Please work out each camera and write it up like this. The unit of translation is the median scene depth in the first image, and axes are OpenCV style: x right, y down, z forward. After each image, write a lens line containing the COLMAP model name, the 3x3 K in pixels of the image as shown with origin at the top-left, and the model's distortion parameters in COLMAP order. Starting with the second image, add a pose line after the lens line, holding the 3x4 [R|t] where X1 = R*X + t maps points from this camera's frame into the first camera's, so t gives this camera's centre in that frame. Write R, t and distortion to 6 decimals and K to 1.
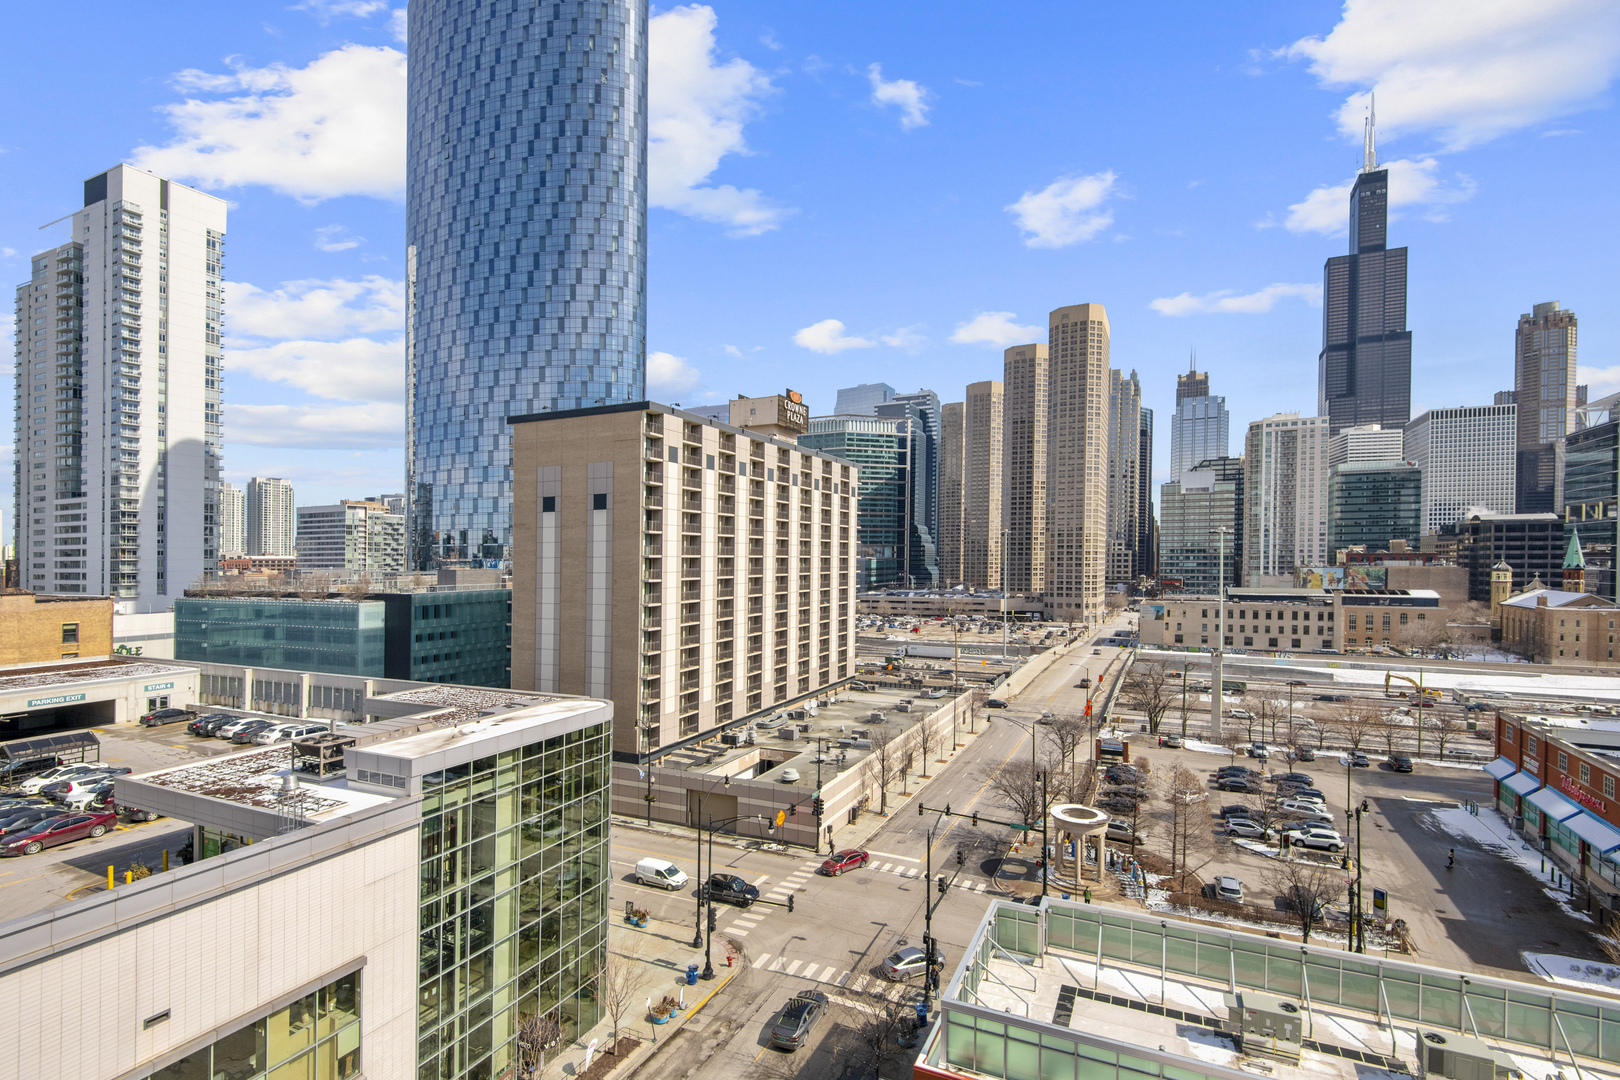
lens RADIAL K [[689.7, 0, 883.6], [0, 689.7, 567.5], [0, 0, 1]] dist [0.010388, -0.006881]
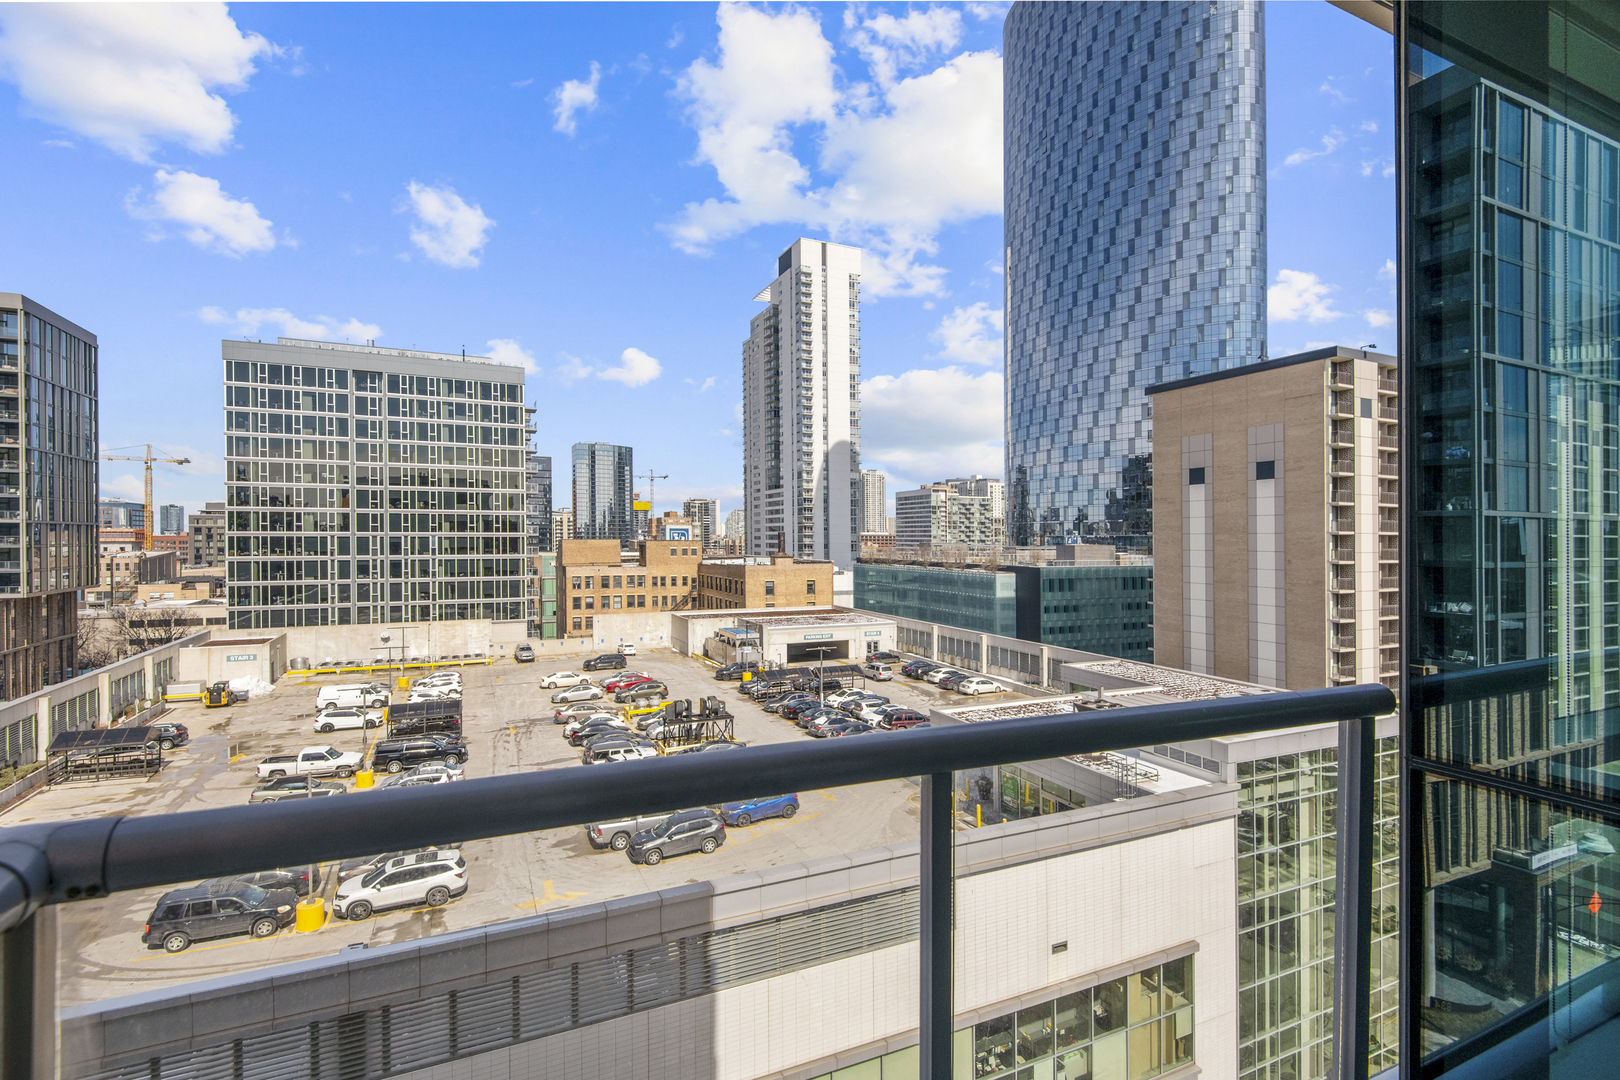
lens RADIAL K [[689.7, 0, 805.0], [0, 689.7, 548.9], [0, 0, 1]] dist [0.010388, -0.006881]
pose [[0.781313, 0.019716, -0.623828, -0.266352], [-0.019269, 0.999786, 0.007466, 0.008016], [0.623842, 0.006187, 0.781526, -0.044506]]
